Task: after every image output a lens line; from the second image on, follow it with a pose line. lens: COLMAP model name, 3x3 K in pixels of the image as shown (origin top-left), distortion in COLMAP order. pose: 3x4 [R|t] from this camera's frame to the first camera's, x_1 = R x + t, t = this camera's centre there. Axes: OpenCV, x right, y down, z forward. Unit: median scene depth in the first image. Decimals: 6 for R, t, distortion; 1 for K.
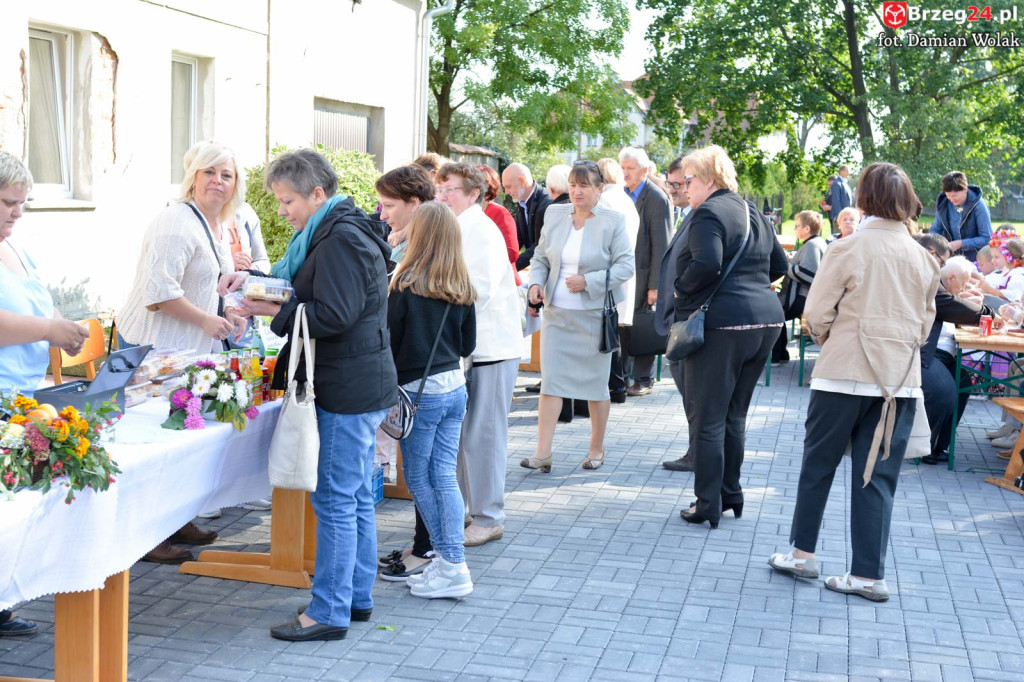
lens RADIAL K [[1491.6, 0, 512.0], [0, 1491.6, 341.0], [0, 0, 1]] dist [-0.059559, 0.064277]
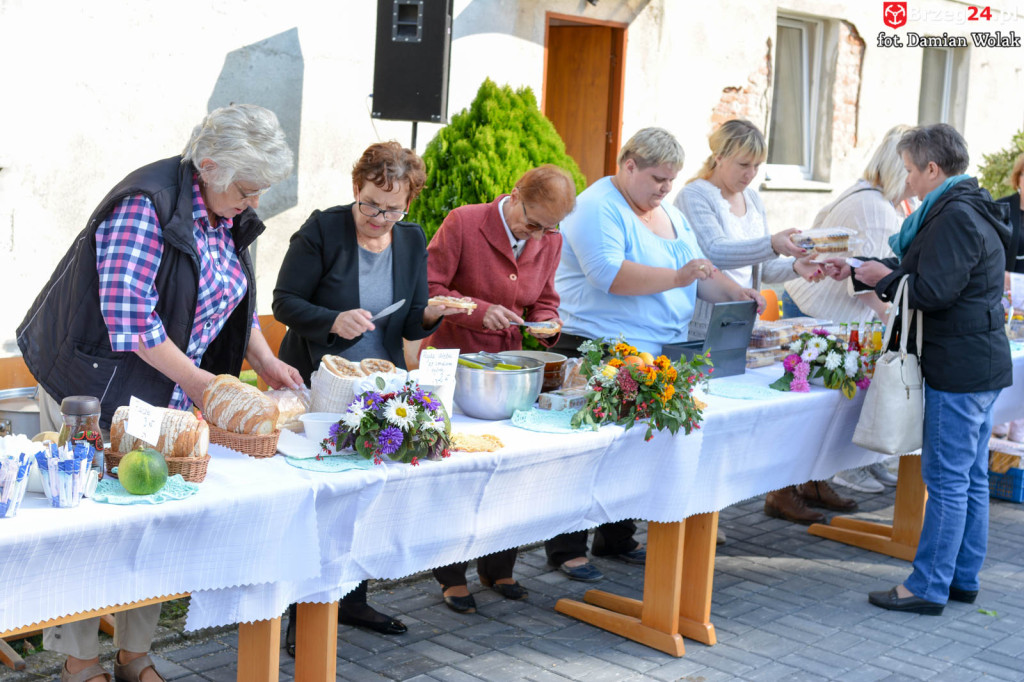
lens RADIAL K [[1492.0, 0, 512.3], [0, 1492.0, 309.1], [0, 0, 1]] dist [-0.013297, 0.092459]
pose [[0.867782, 0.063609, -0.492857, 0.121191], [-0.070088, 0.997527, 0.005339, 0.008432], [0.491978, 0.029910, 0.870094, -0.026969]]
